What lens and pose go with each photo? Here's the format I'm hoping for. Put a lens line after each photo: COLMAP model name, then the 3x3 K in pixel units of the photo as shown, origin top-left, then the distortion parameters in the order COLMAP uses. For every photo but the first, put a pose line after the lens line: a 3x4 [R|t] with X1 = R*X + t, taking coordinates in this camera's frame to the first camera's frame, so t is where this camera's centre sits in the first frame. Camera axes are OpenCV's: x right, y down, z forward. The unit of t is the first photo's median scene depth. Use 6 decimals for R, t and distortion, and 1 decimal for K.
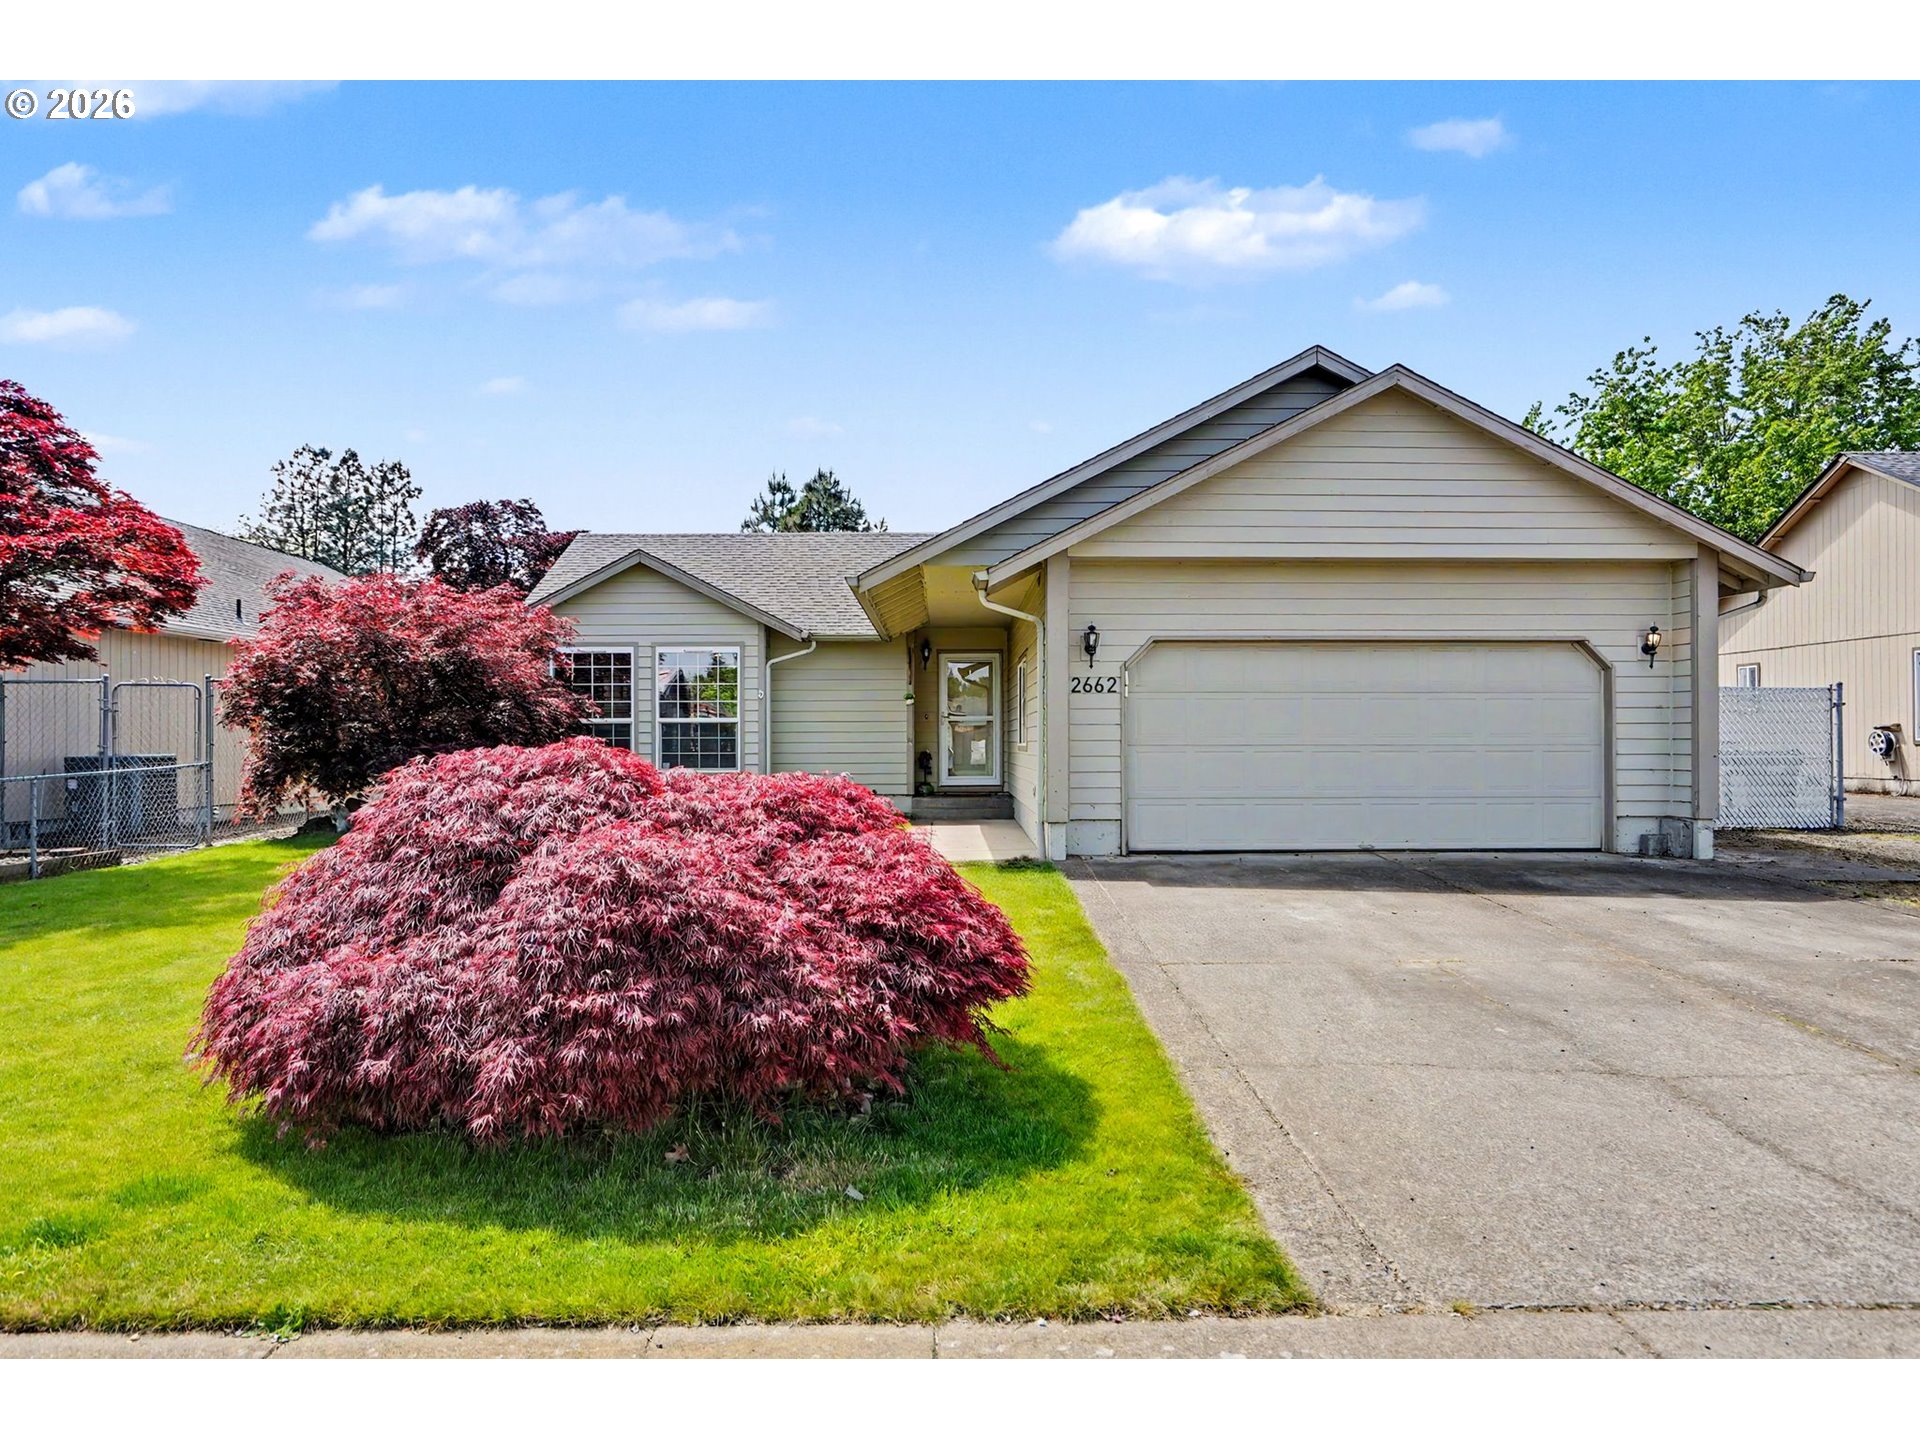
lens RADIAL K [[1323.4, 0, 970.0], [0, 1323.4, 766.0], [0, 0, 1]] dist [-0.026364, 0.004796]
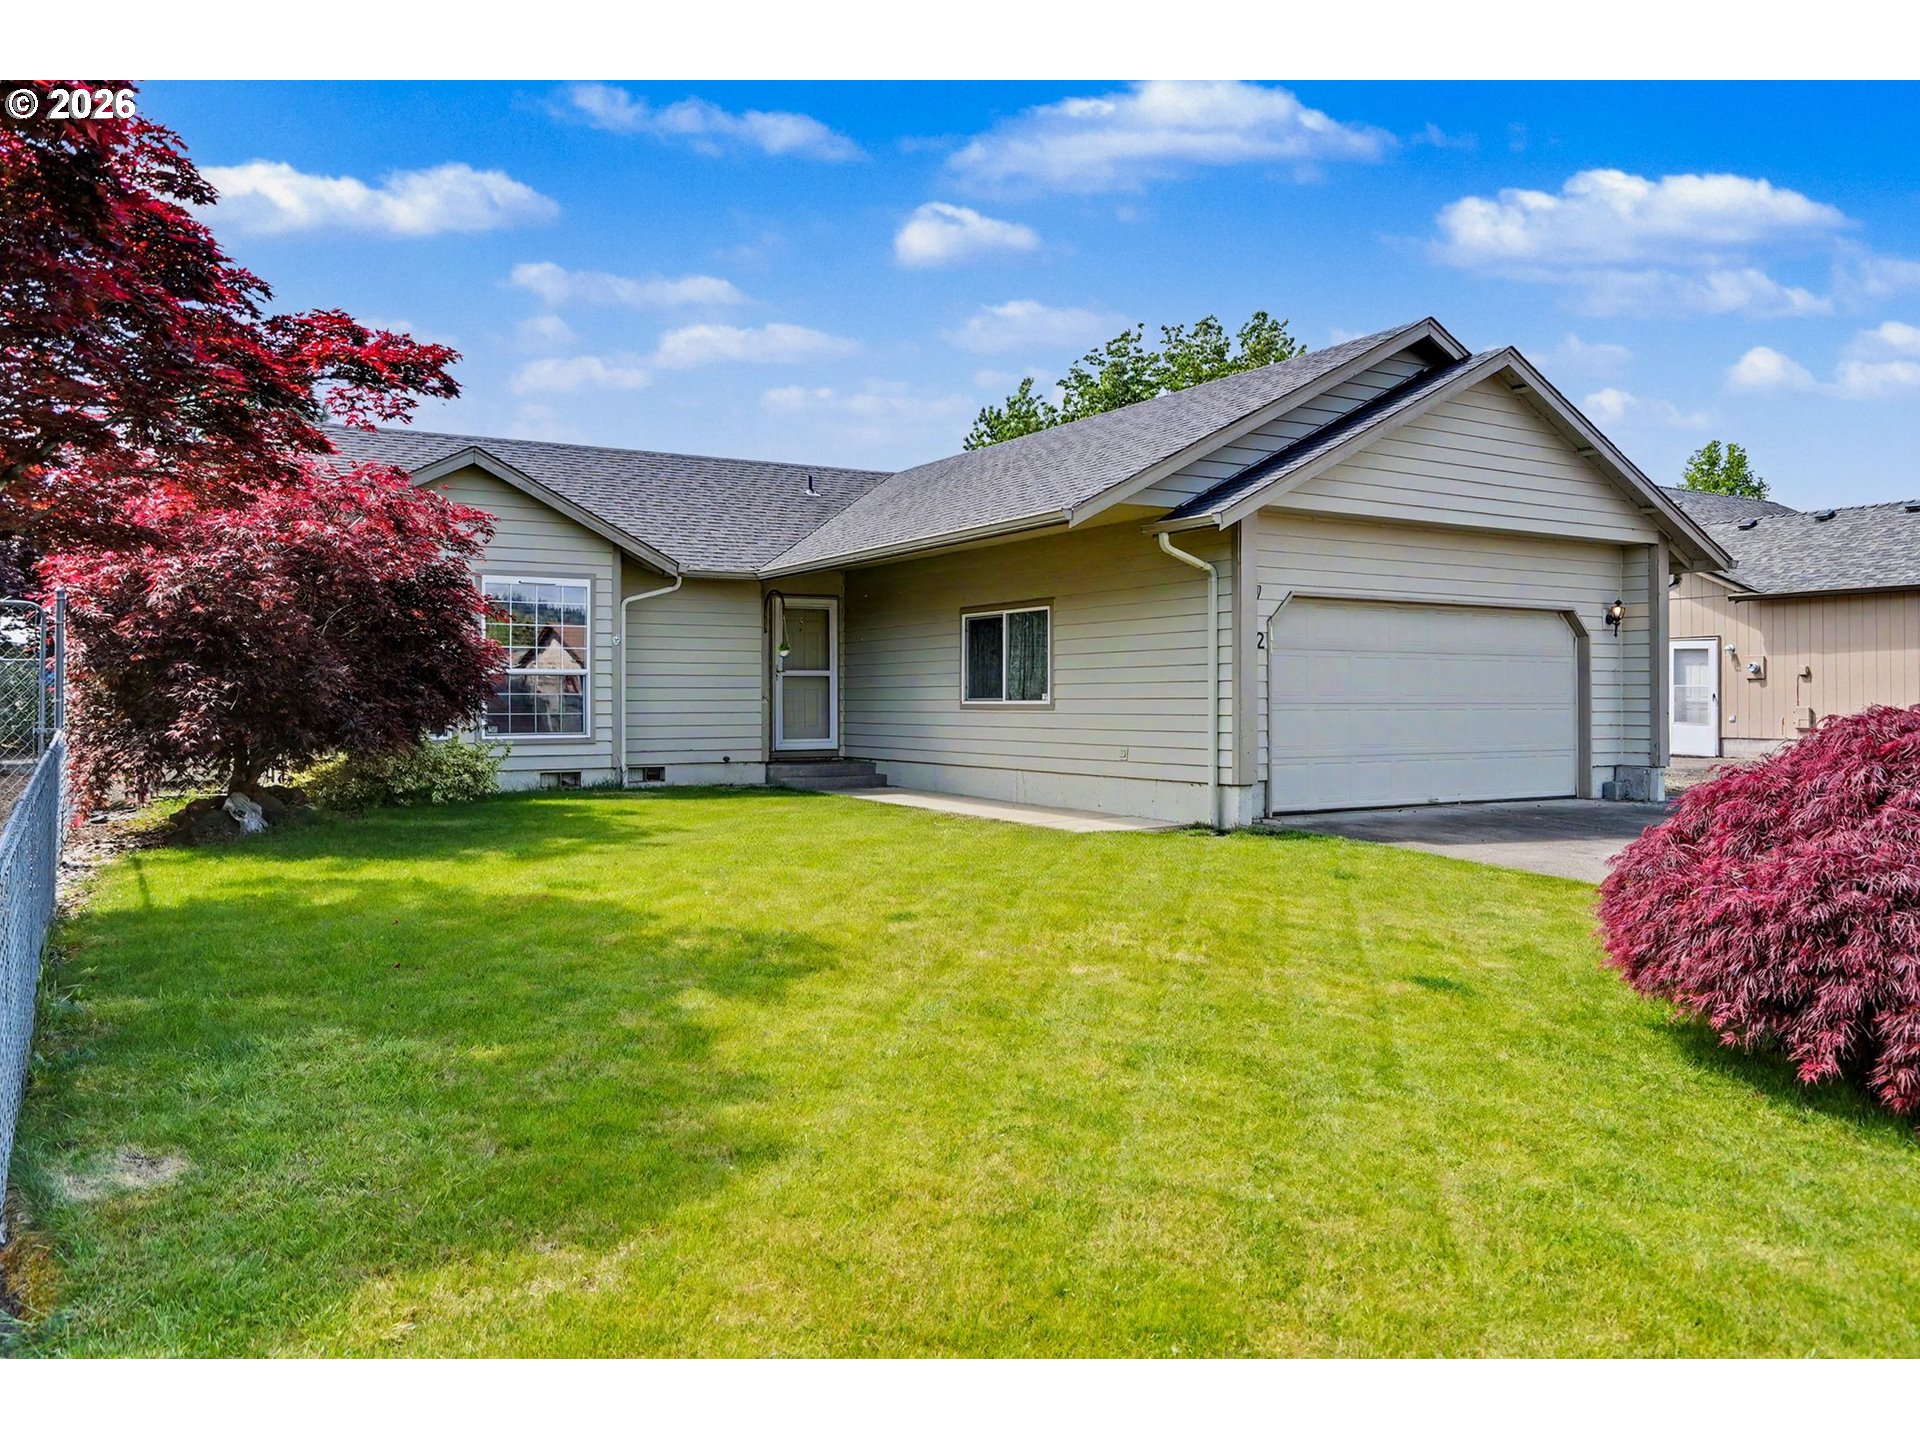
lens RADIAL K [[1425.4, 0, 961.9], [0, 1425.4, 704.7], [0, 0, 1]] dist [-0.011951, -0.002918]
pose [[0.863416, 0.000757, 0.504492, -0.421262], [0.007648, 0.999864, -0.014590, -0.000969], [-0.504434, 0.016456, 0.863293, 0.151941]]
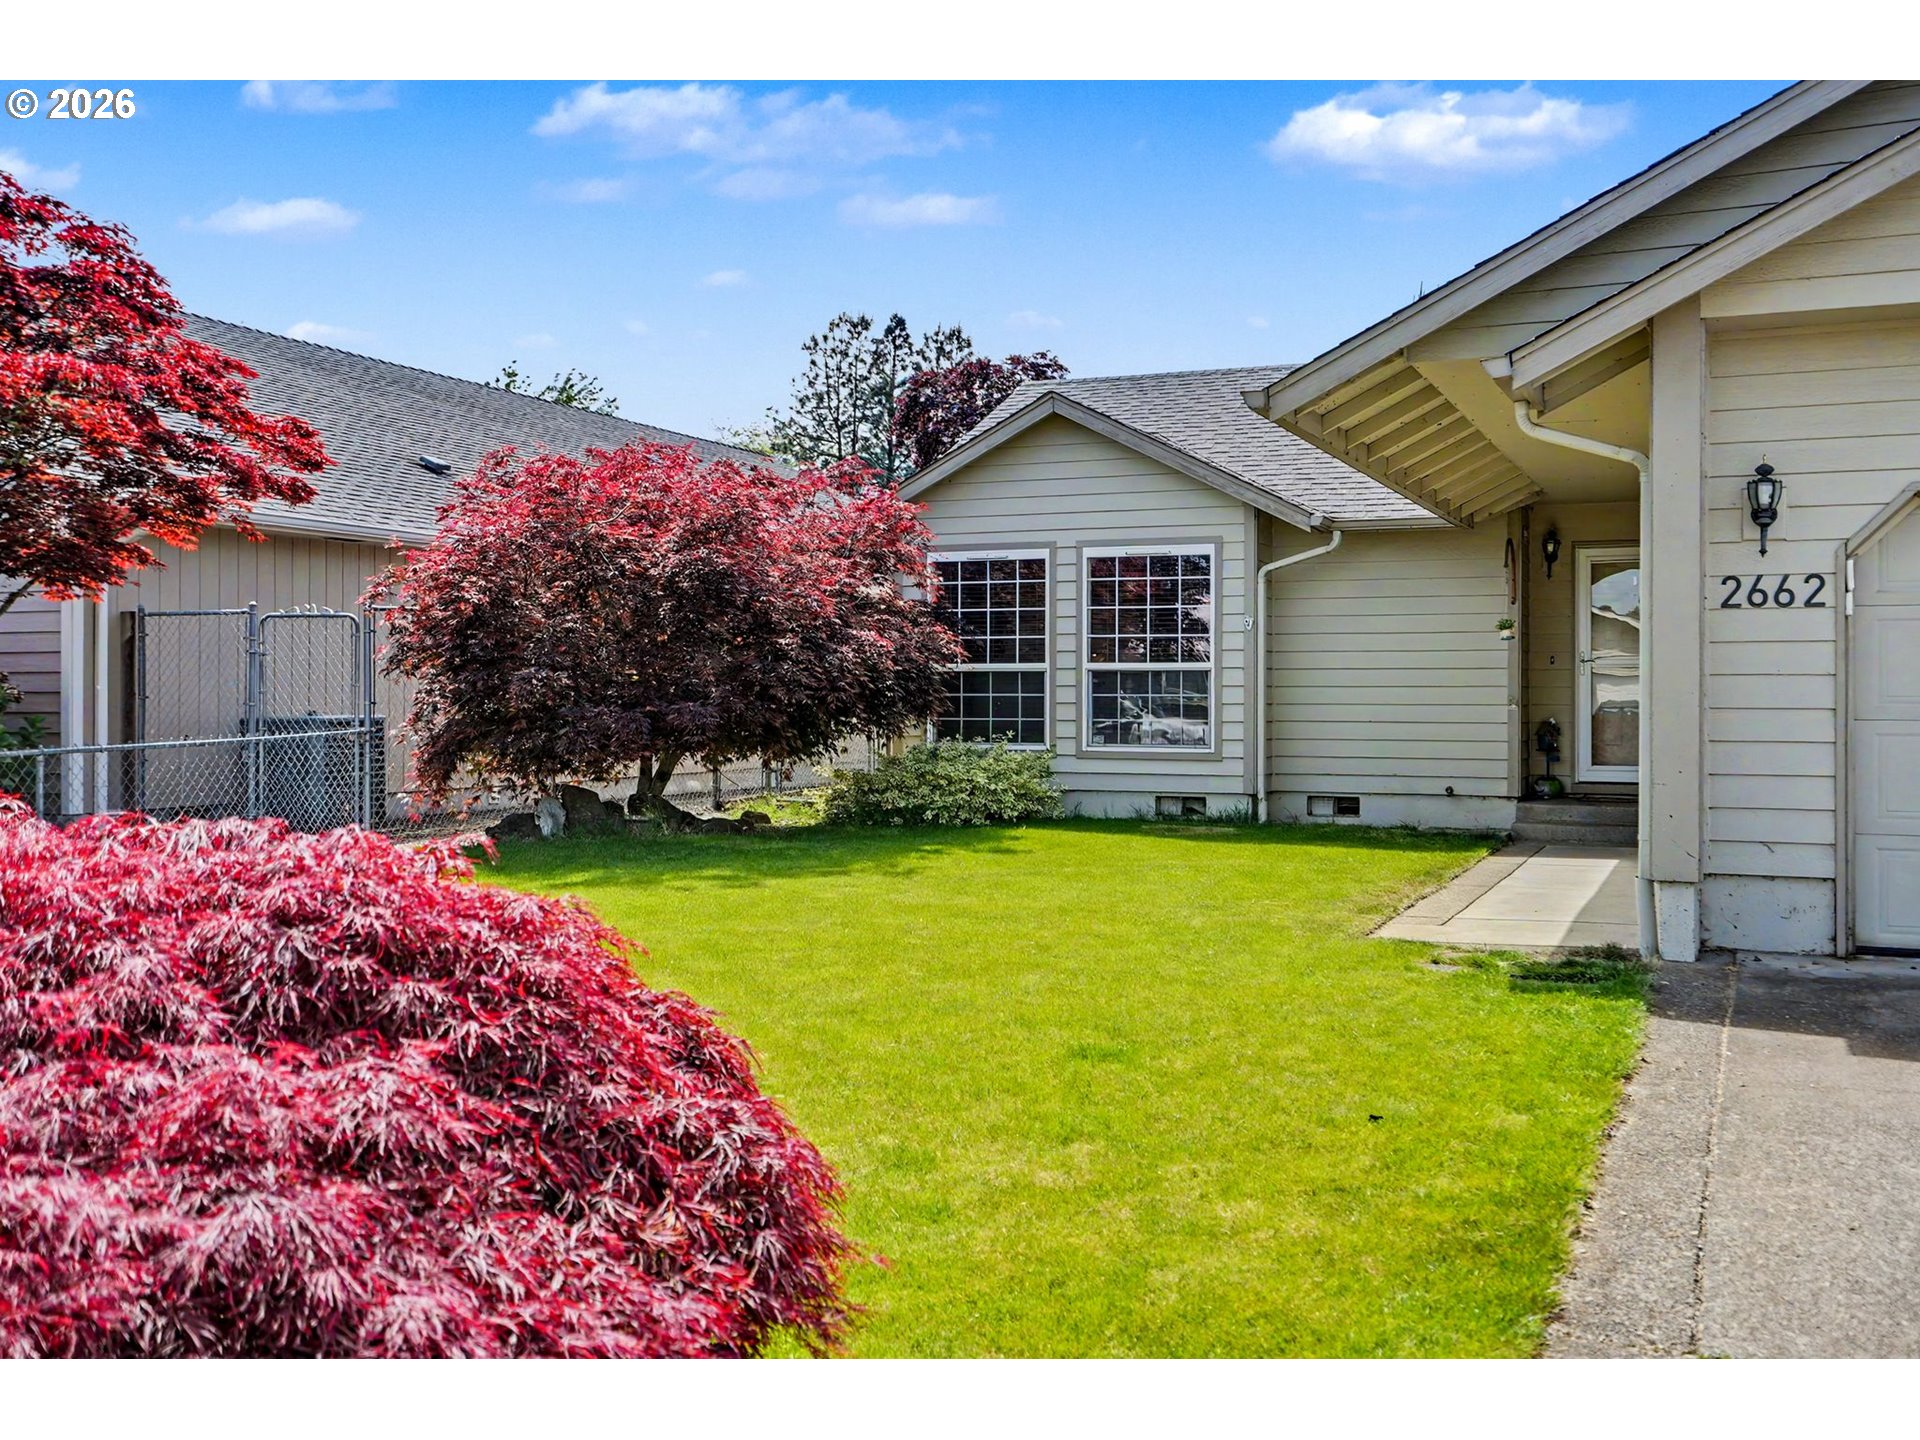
lens RADIAL K [[1838.5, 0, 960.4], [0, 1838.5, 705.4], [0, 0, 1]] dist [-0.019549, 0.000000]
pose [[0.909321, 0.008184, -0.416016, 0.070355], [-0.013700, 0.999853, -0.010275, -0.006809], [0.415870, 0.015043, 0.909299, 0.196894]]
